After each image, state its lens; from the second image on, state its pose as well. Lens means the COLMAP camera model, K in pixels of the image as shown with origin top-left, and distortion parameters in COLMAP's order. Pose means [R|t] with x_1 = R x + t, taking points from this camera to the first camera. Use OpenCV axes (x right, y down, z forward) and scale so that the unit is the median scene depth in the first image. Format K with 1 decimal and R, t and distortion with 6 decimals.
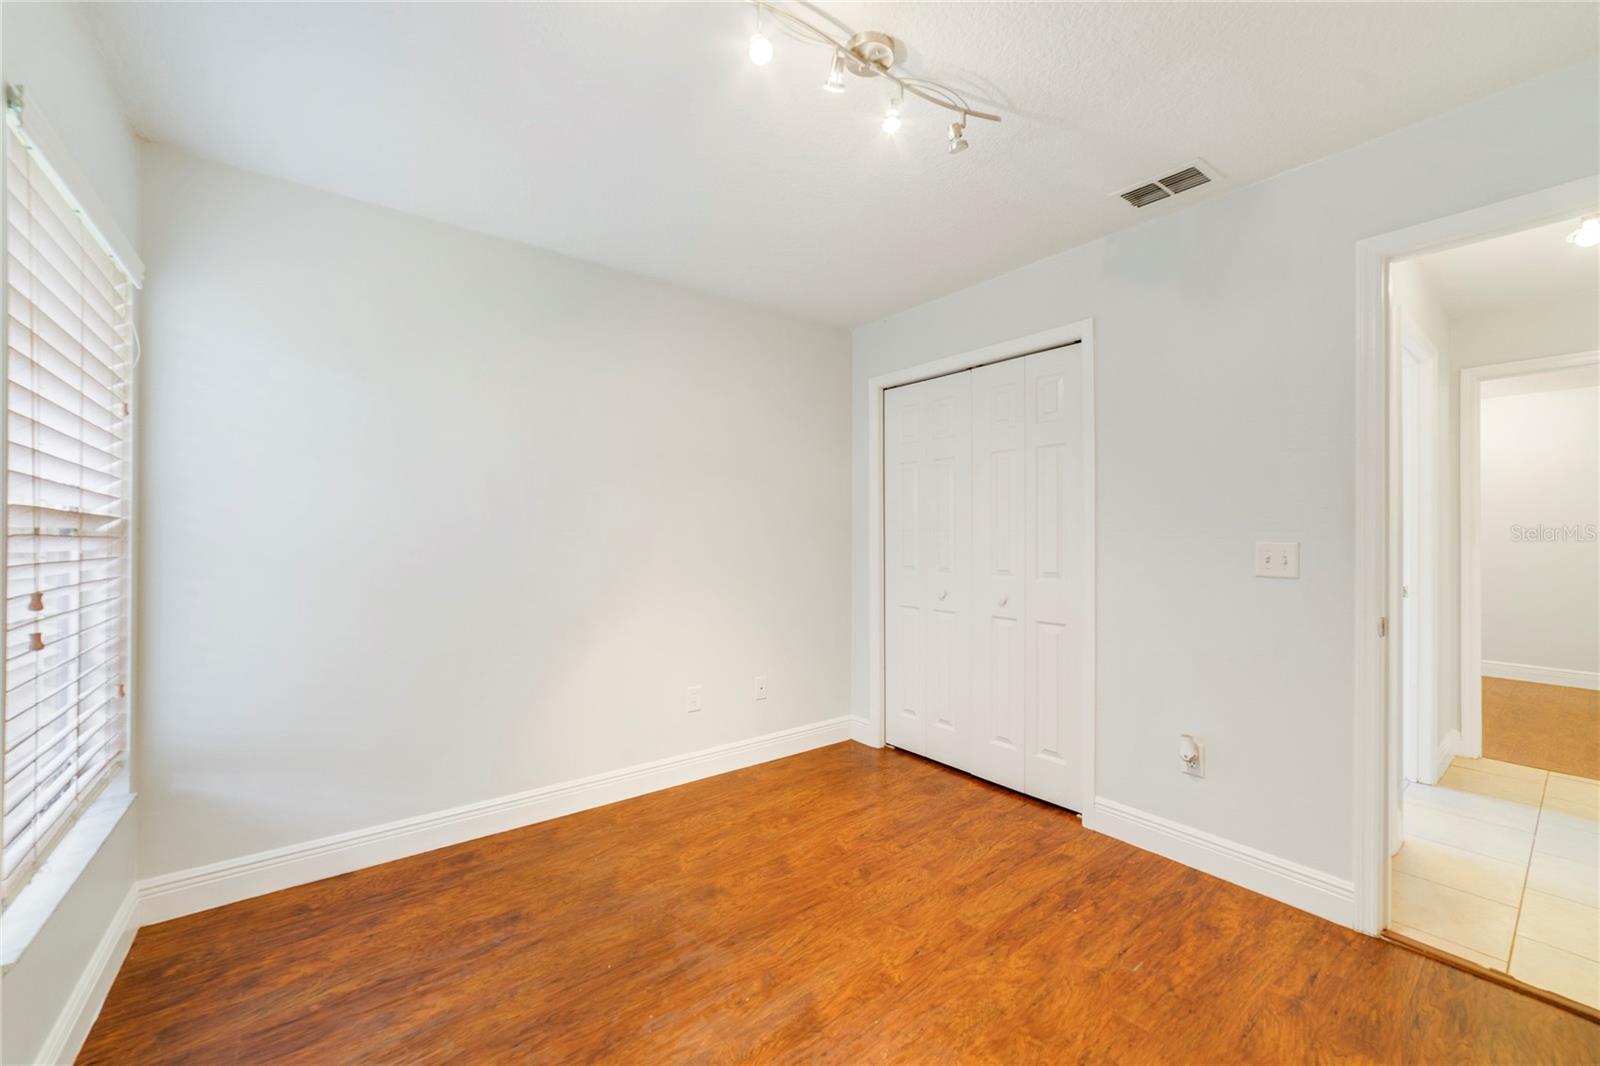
lens RADIAL K [[618.9, 0, 804.0], [0, 618.9, 536.6], [0, 0, 1]] dist [0.000886, 0.000293]
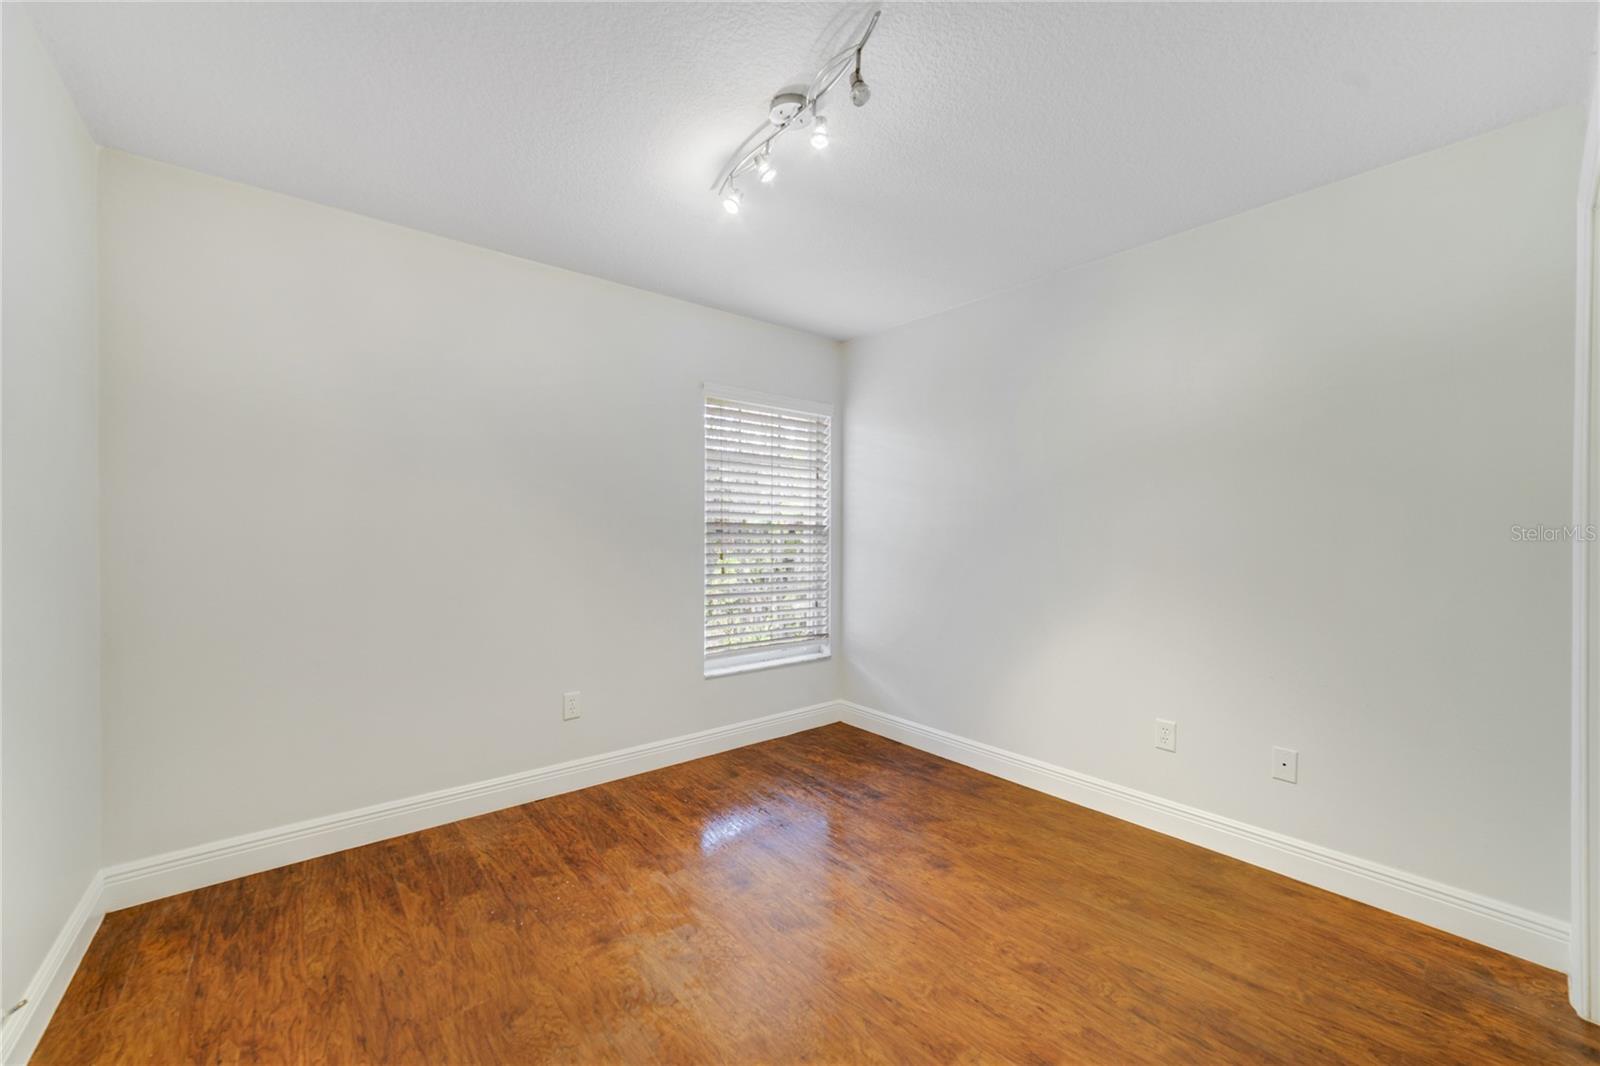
lens RADIAL K [[618.9, 0, 804.0], [0, 618.9, 536.6], [0, 0, 1]] dist [0.000886, 0.000293]
pose [[0.030756, -0.003632, -0.999520, 0.885184], [-0.003194, 0.999988, -0.003732, 0.009467], [0.999522, 0.003307, 0.030744, 0.702531]]
